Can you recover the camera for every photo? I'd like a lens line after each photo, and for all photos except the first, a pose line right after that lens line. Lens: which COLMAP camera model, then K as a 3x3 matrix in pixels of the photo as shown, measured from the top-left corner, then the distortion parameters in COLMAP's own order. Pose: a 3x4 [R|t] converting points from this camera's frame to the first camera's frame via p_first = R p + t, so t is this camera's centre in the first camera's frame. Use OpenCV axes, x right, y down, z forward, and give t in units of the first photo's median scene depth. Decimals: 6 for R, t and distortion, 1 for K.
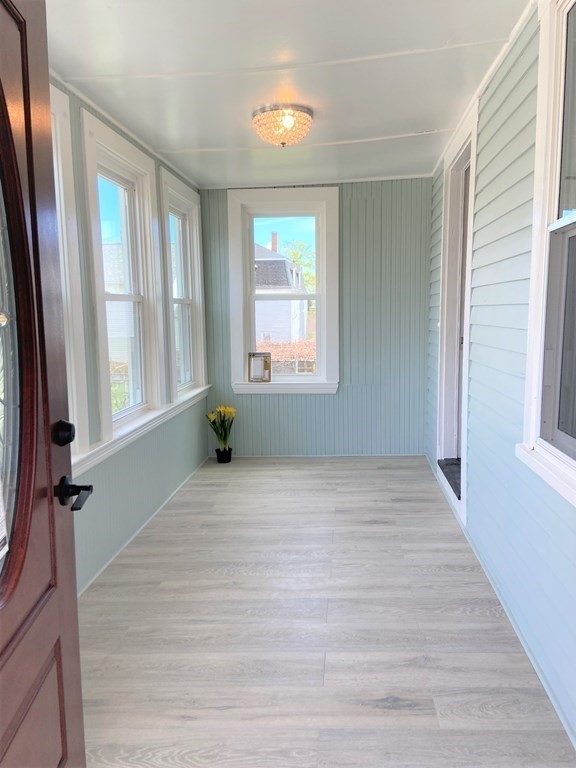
lens RADIAL K [[578.6, 0, 287.9], [0, 578.6, 384.0], [0, 0, 1]] dist [-0.001552, -0.002940]
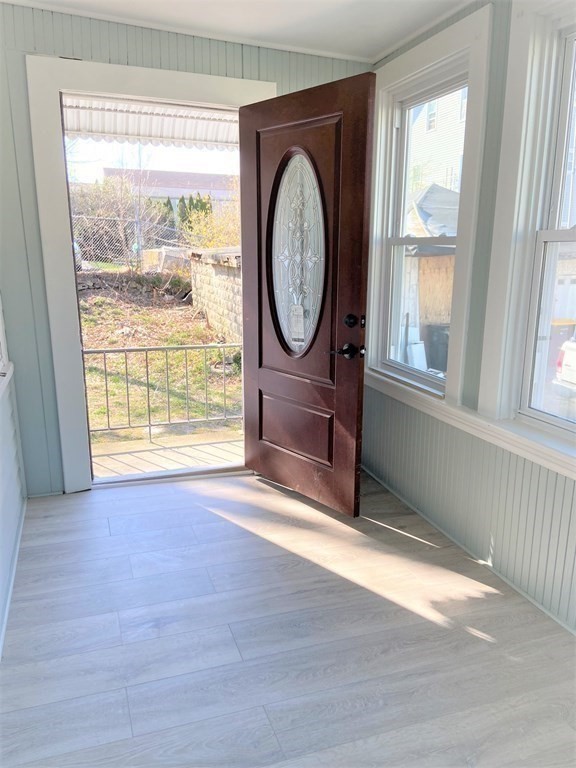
lens RADIAL K [[578.6, 0, 287.2], [0, 578.6, 383.0], [0, 0, 1]] dist [-0.001552, -0.002940]
pose [[-0.900399, 0.113588, -0.419975, 0.331841], [-0.046338, 0.934788, 0.352172, -0.236675], [0.432590, 0.336556, -0.836419, 1.668861]]
